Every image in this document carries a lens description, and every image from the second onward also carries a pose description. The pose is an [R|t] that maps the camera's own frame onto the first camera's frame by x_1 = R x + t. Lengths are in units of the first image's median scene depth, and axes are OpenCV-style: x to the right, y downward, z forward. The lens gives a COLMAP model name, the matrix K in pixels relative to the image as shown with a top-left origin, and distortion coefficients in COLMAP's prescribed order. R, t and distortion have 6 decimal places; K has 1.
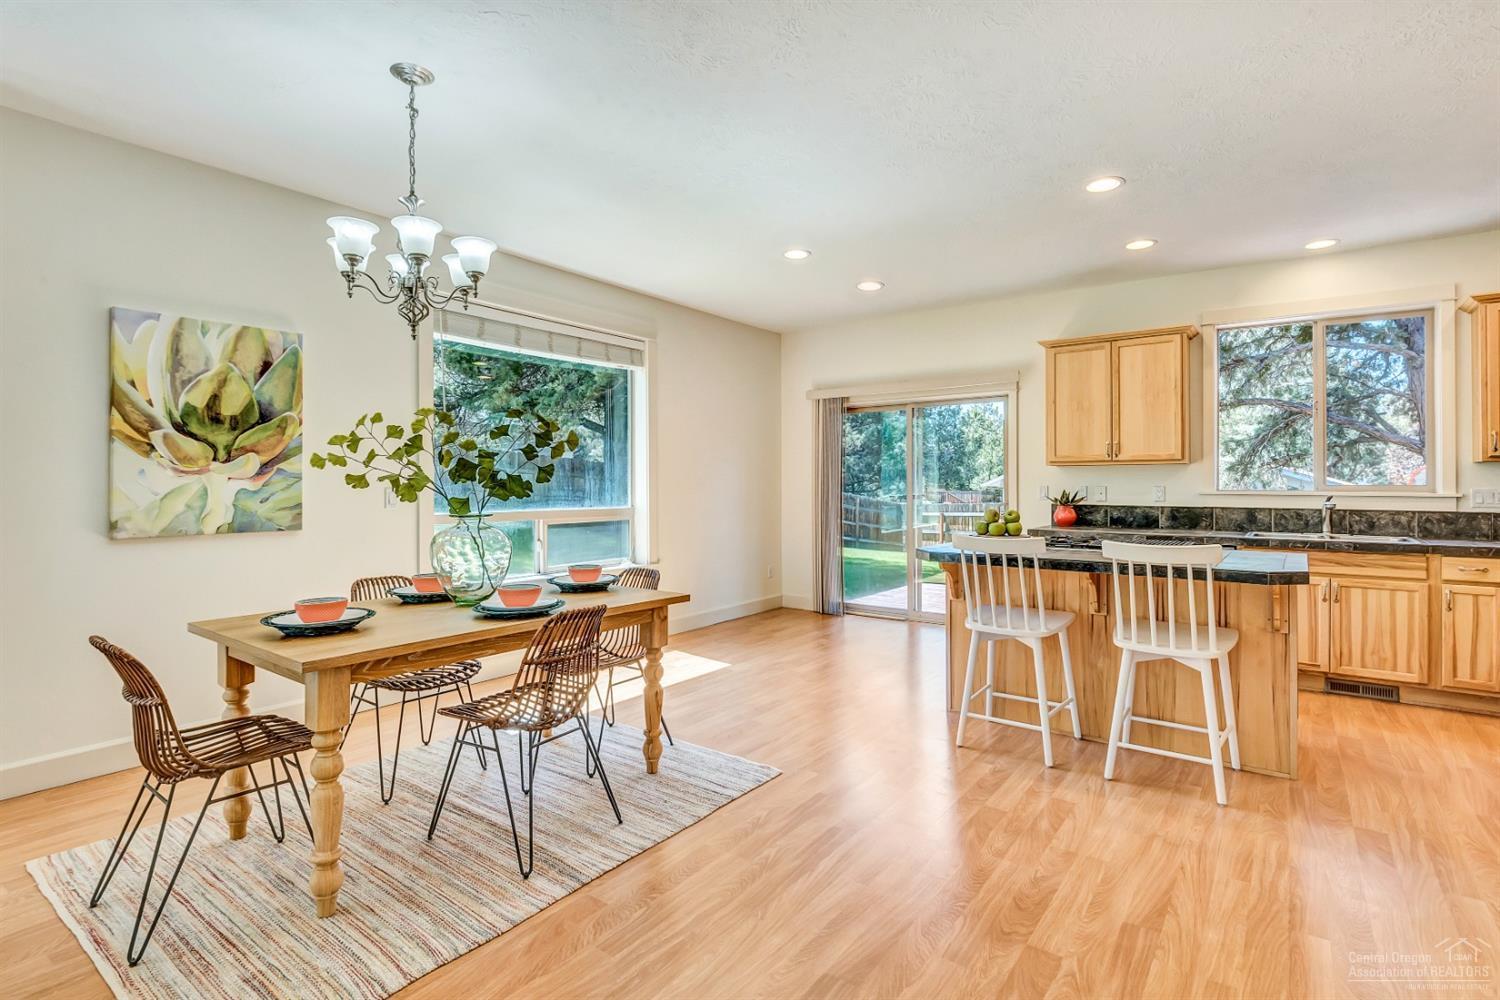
lens RADIAL K [[748.8, 0, 758.3], [0, 748.8, 482.3], [0, 0, 1]] dist [0.019253, -0.006529]
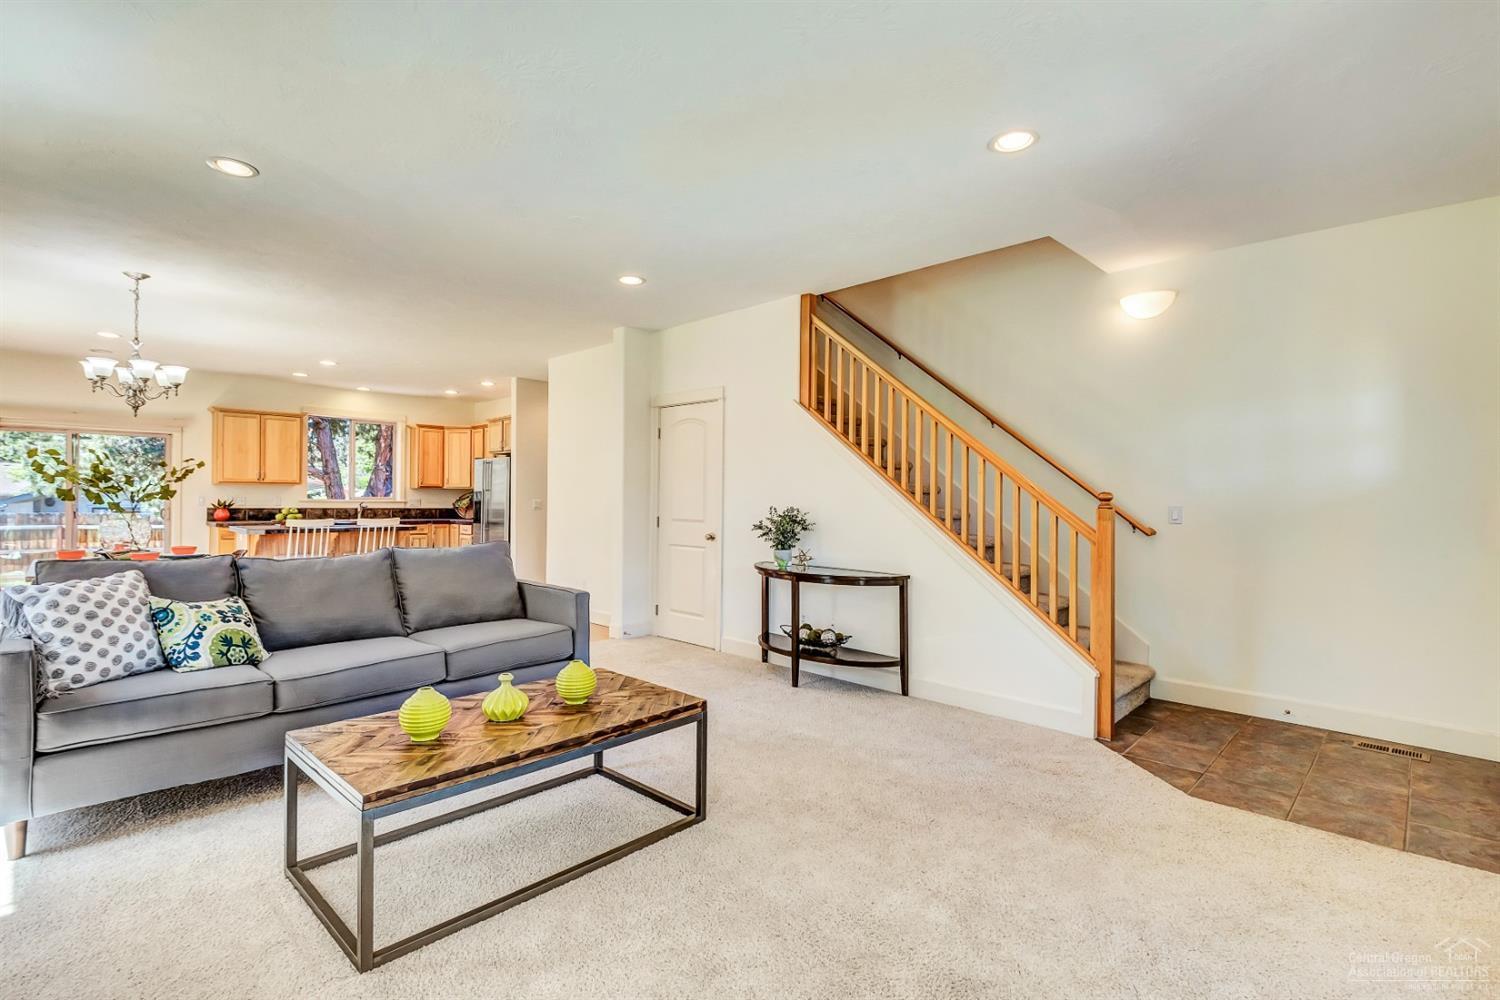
lens RADIAL K [[702.7, 0, 753.3], [0, 702.7, 498.8], [0, 0, 1]] dist [0.018874, -0.011982]
pose [[0.148799, 0.002133, 0.988865, -1.226292], [-0.009709, 0.999953, -0.000696, -0.000919], [-0.988820, -0.009498, 0.148813, -0.481571]]
